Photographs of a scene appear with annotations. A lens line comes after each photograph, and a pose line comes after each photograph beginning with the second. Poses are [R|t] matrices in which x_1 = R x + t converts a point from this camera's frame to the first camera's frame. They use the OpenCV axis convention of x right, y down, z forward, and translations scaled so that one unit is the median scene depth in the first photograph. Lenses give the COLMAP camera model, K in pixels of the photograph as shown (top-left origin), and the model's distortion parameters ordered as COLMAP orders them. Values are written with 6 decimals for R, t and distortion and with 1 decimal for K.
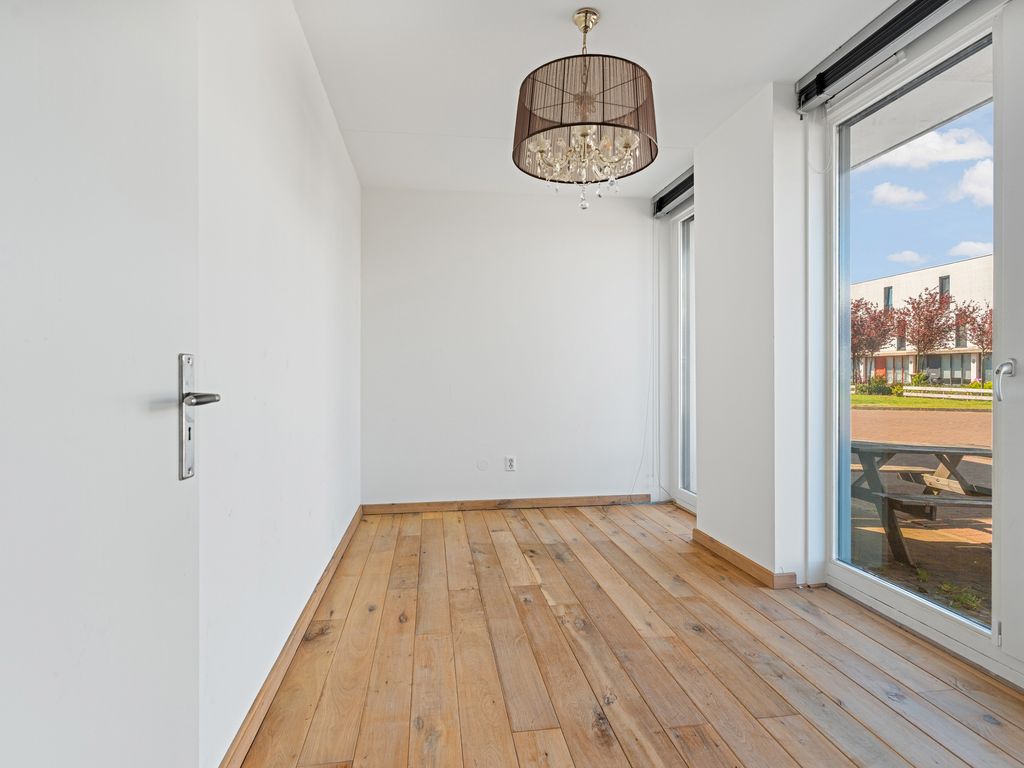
lens RADIAL K [[500.7, 0, 512.0], [0, 500.7, 379.8], [0, 0, 1]] dist [-0.000877, 0.000043]
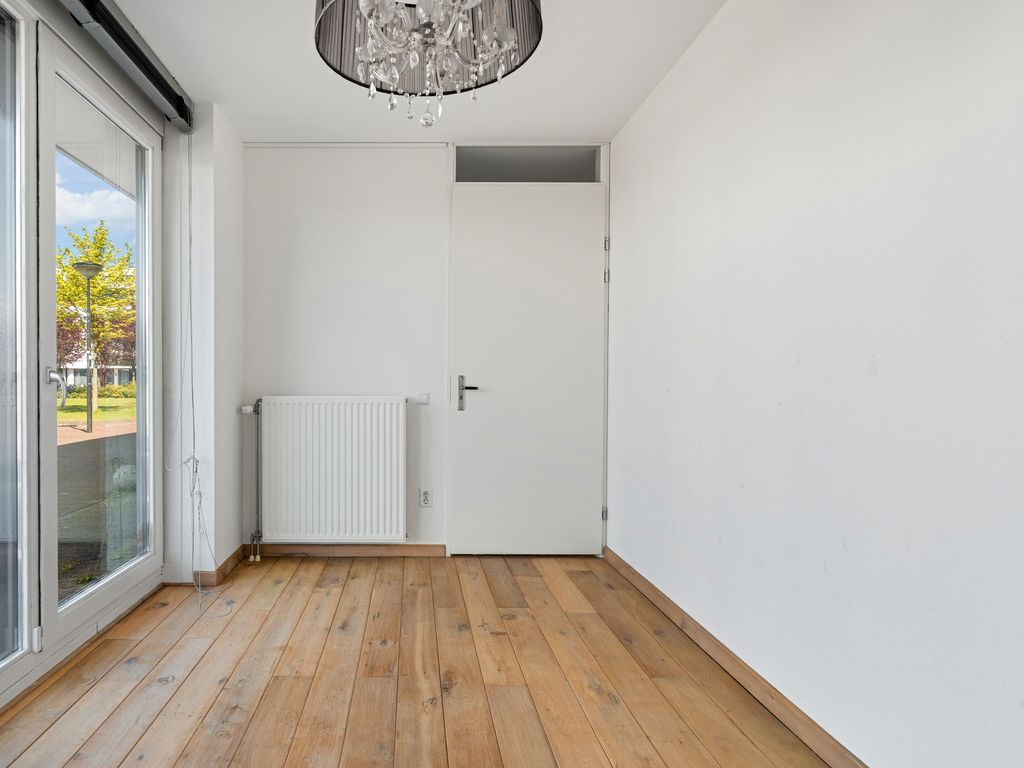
lens RADIAL K [[500.7, 0, 512.0], [0, 500.7, 381.5], [0, 0, 1]] dist [-0.000877, 0.000043]
pose [[-0.999832, 0.002247, -0.018194, 0.050361], [0.002023, 0.999922, 0.012304, -0.010015], [0.018221, 0.012265, -0.999759, 2.009639]]
